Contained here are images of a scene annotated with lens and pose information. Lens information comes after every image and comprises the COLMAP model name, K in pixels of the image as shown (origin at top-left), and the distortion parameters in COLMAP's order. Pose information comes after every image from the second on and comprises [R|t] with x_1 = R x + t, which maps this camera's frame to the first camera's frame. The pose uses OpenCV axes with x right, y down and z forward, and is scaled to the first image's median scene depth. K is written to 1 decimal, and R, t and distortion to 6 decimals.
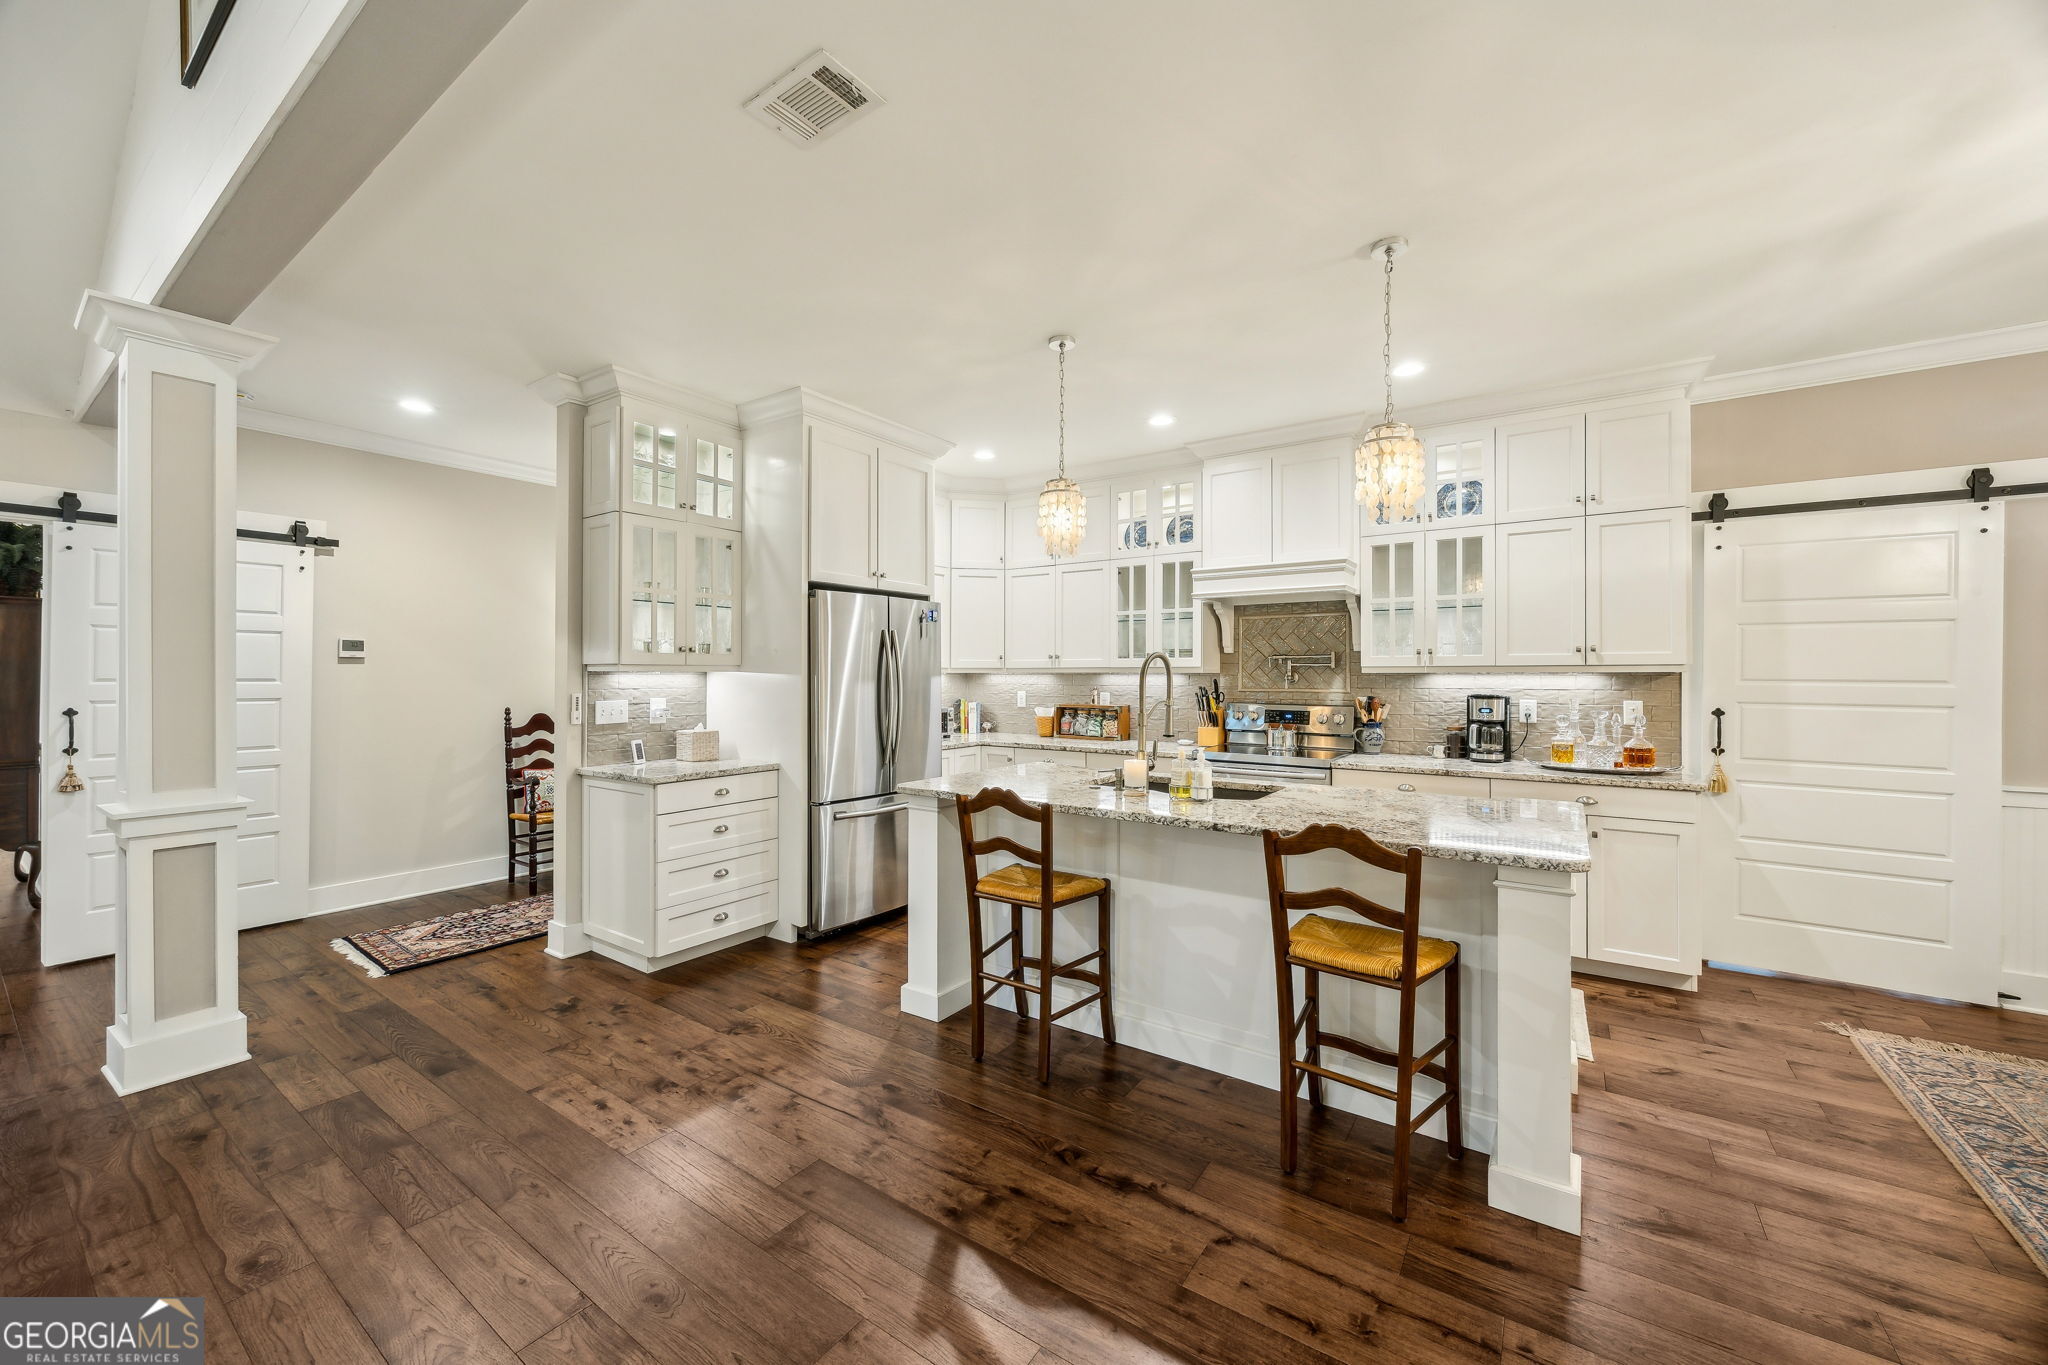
lens RADIAL K [[795.3, 0, 1039.7], [0, 795.3, 673.8], [0, 0, 1]] dist [-0.000978, -0.000907]
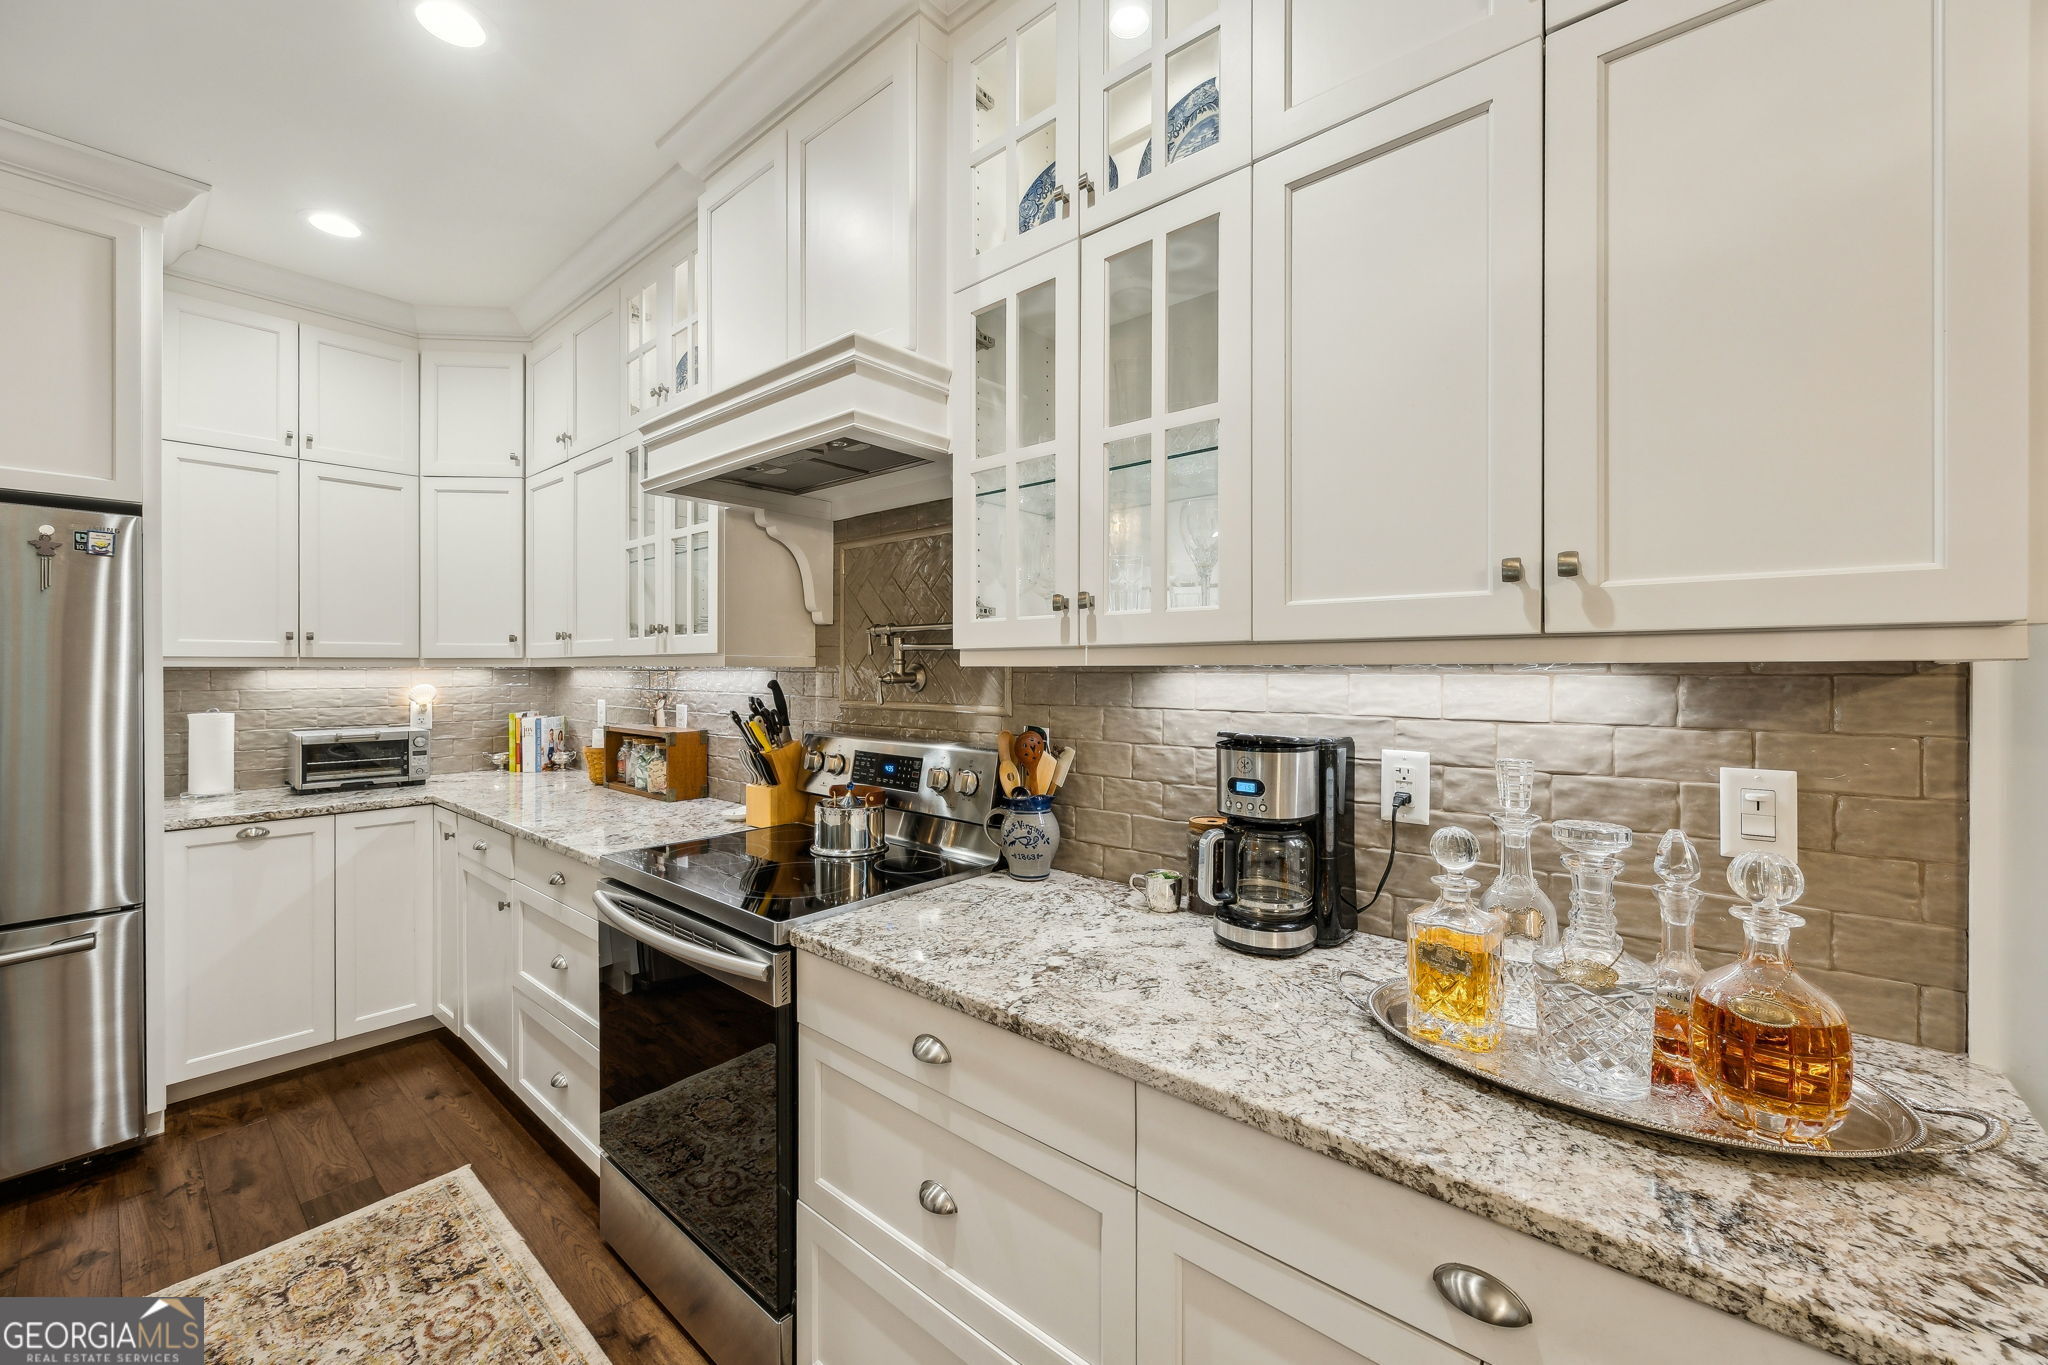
lens RADIAL K [[795.3, 0, 1061.1], [0, 795.3, 672.1], [0, 0, 1]] dist [-0.000978, -0.000907]
pose [[0.992644, 0.001074, -0.121066, 0.517803], [-0.000659, 0.999994, 0.003469, 0.000296], [0.121069, -0.003363, 0.992638, 0.670134]]
